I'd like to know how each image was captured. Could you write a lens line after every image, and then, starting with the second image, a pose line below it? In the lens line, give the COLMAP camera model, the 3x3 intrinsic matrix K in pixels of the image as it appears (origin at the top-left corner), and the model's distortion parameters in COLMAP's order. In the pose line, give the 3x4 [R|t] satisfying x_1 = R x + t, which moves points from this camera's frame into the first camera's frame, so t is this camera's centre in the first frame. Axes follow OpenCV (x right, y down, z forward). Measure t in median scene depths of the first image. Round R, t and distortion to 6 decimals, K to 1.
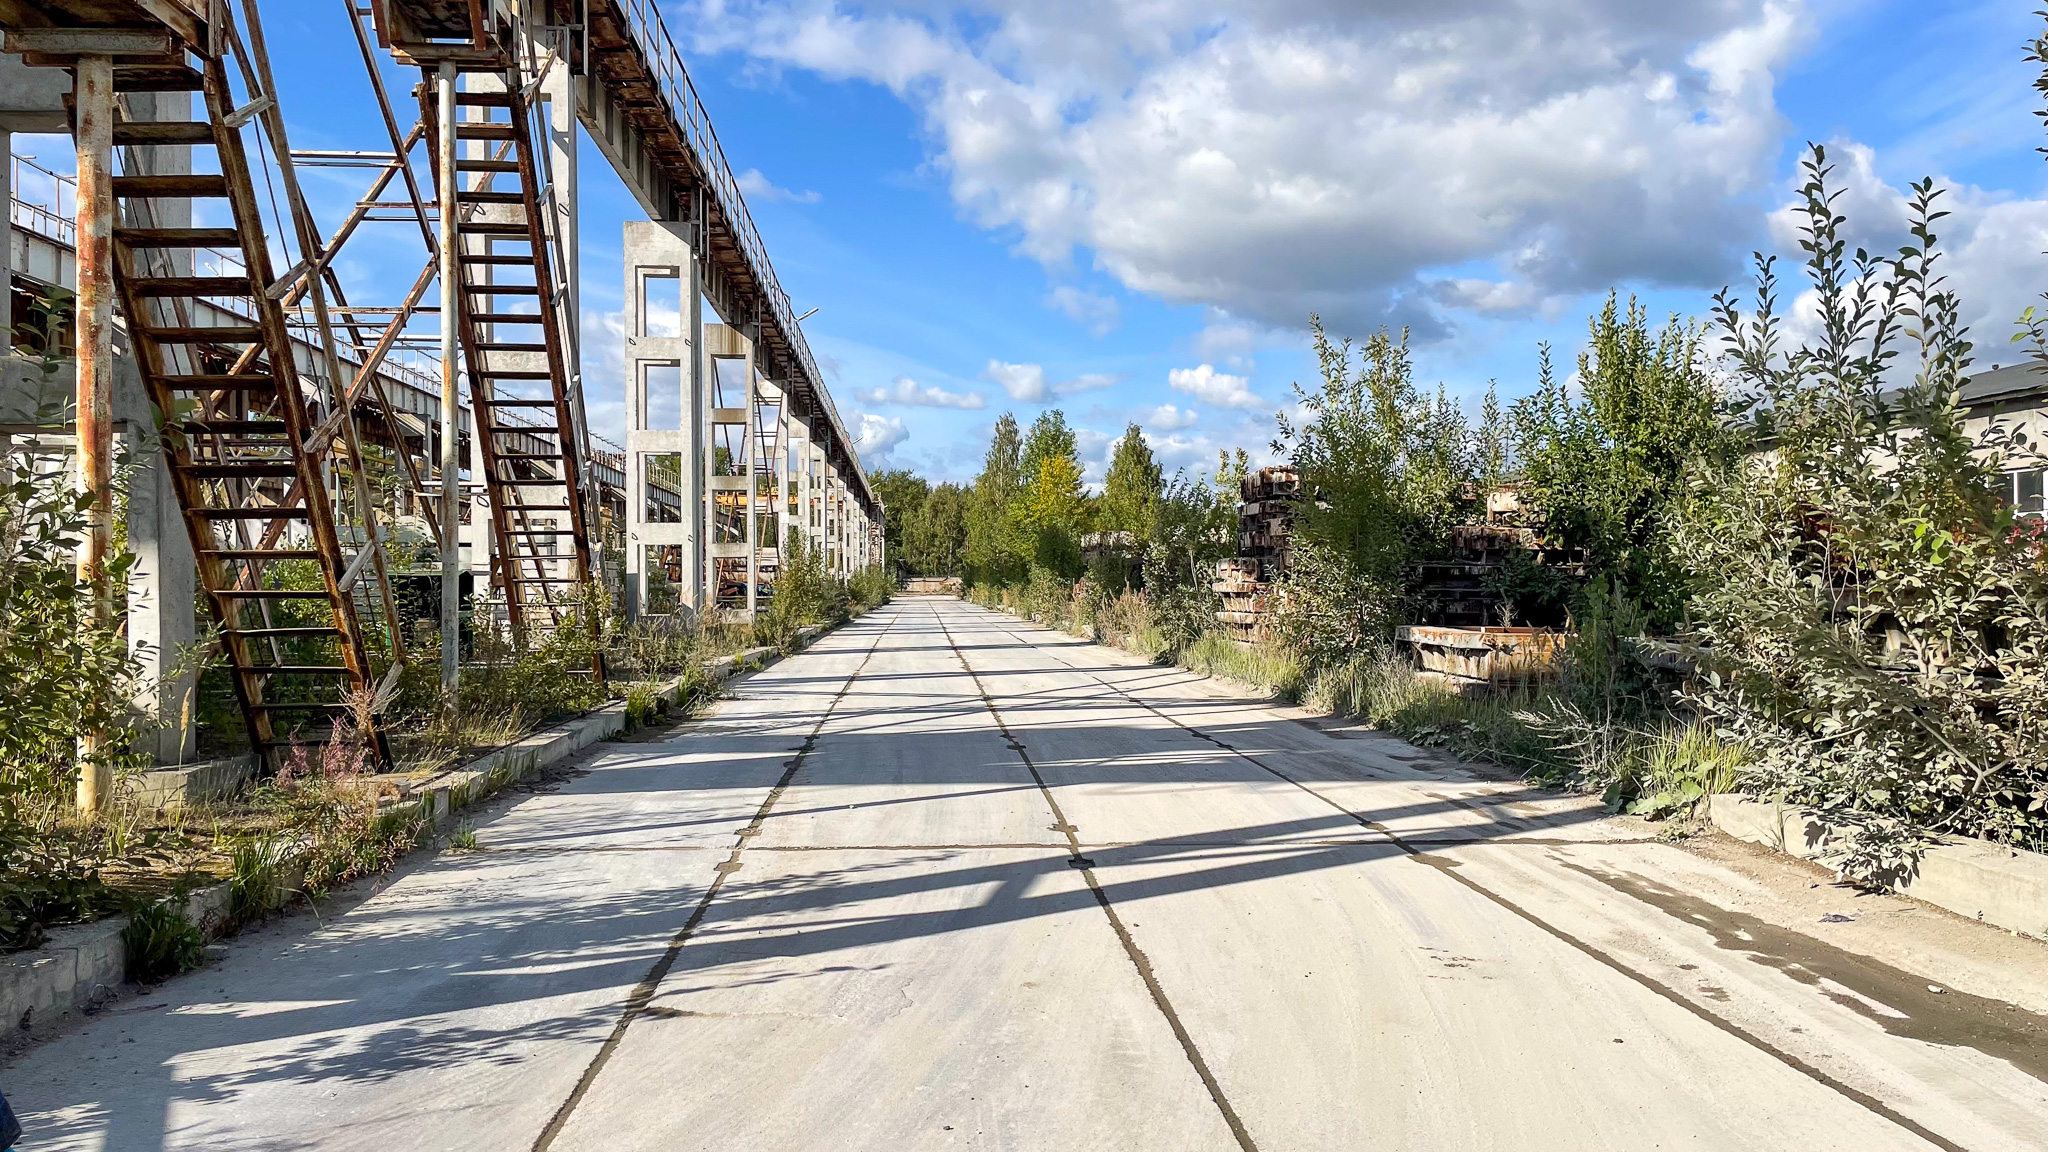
lens RADIAL K [[1563.4, 0, 1017.1], [0, 1563.4, 585.9], [0, 0, 1]] dist [0.110988, -0.167501]
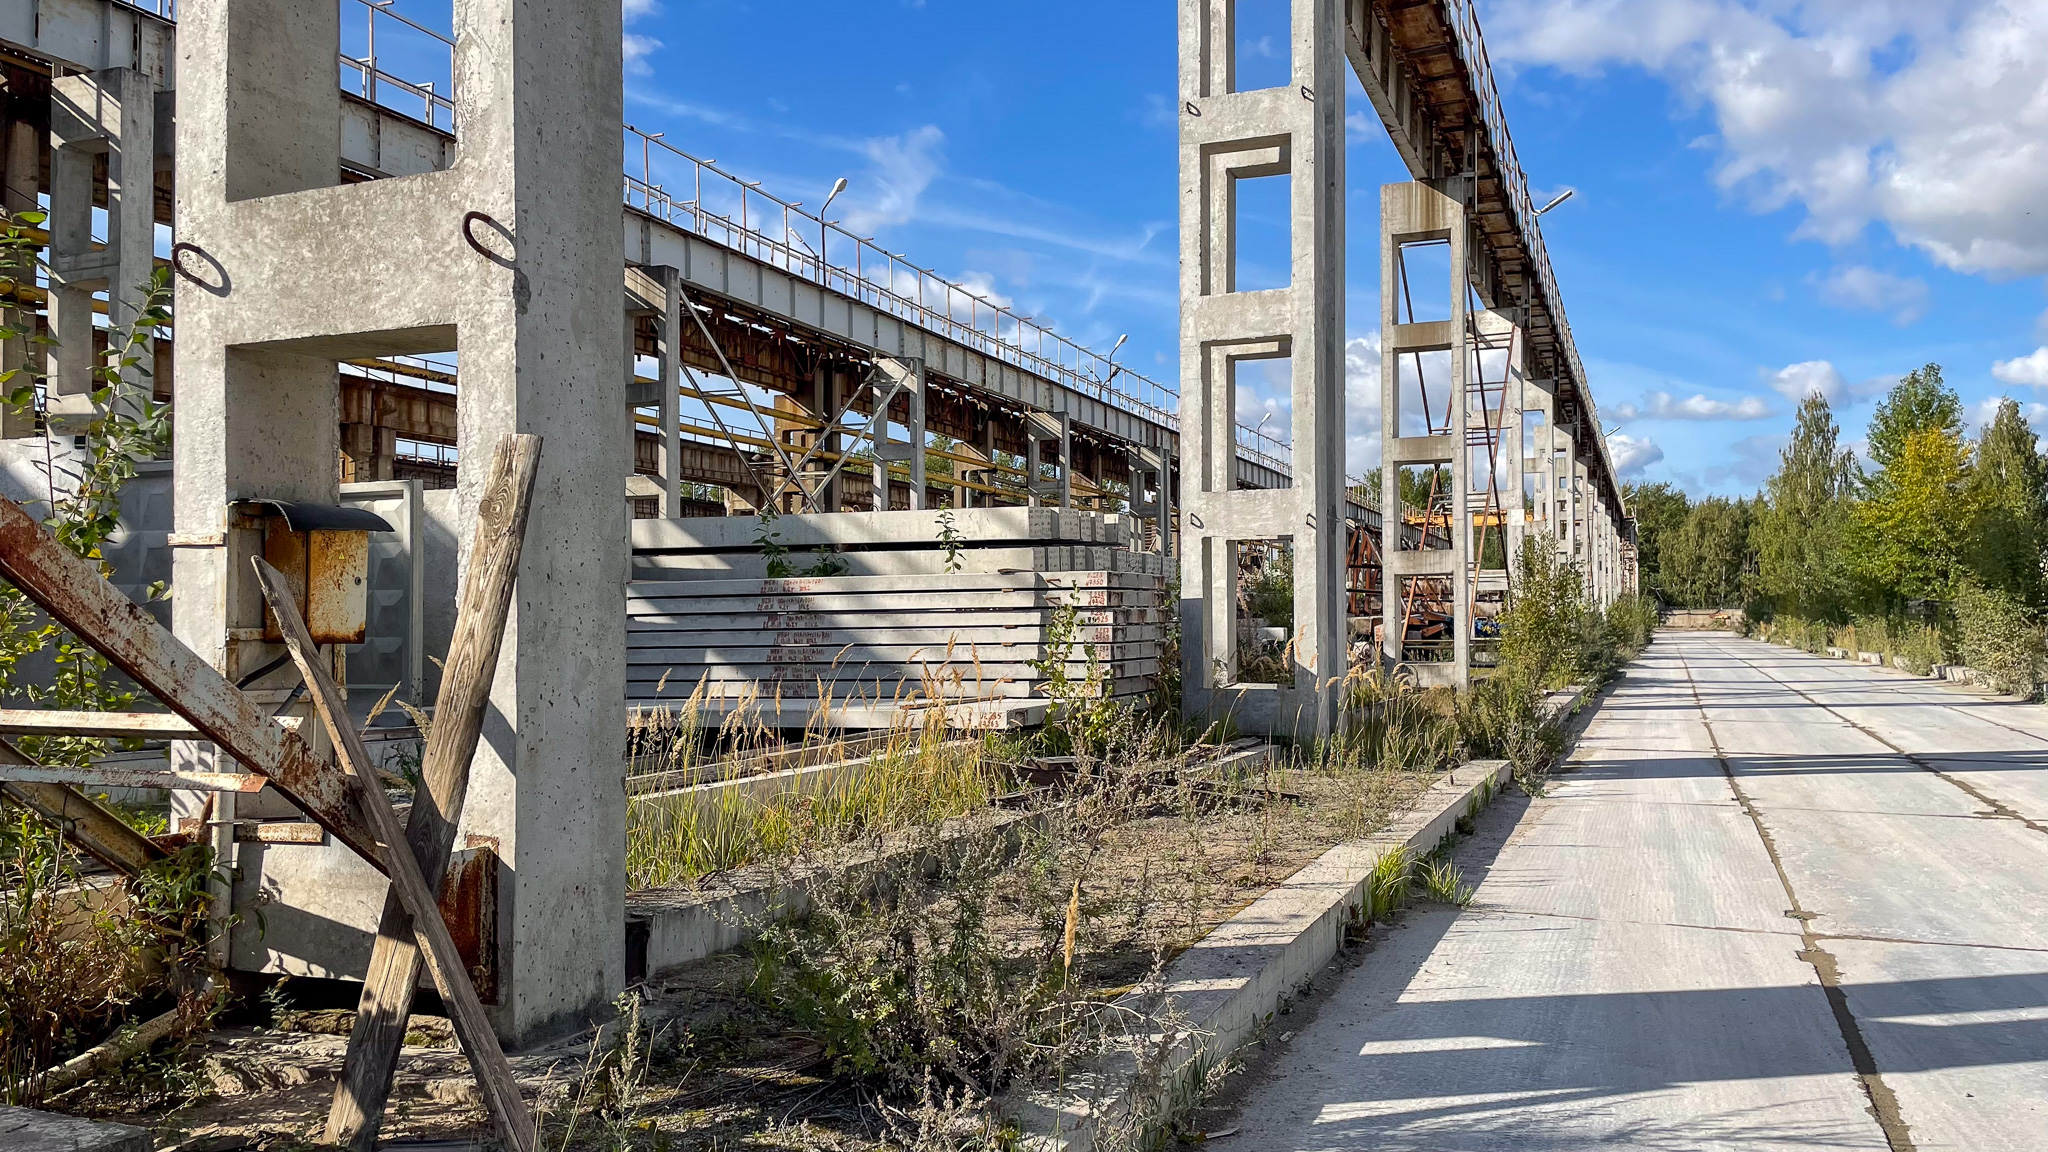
lens RADIAL K [[1542.5, 0, 1026.7], [0, 1542.5, 604.8], [0, 0, 1]] dist [0.057593, -0.059503]
pose [[0.900029, -0.005308, -0.435797, -0.030591], [0.001201, 0.999952, -0.009698, -0.000590], [0.435828, 0.008206, 0.899993, 0.198255]]
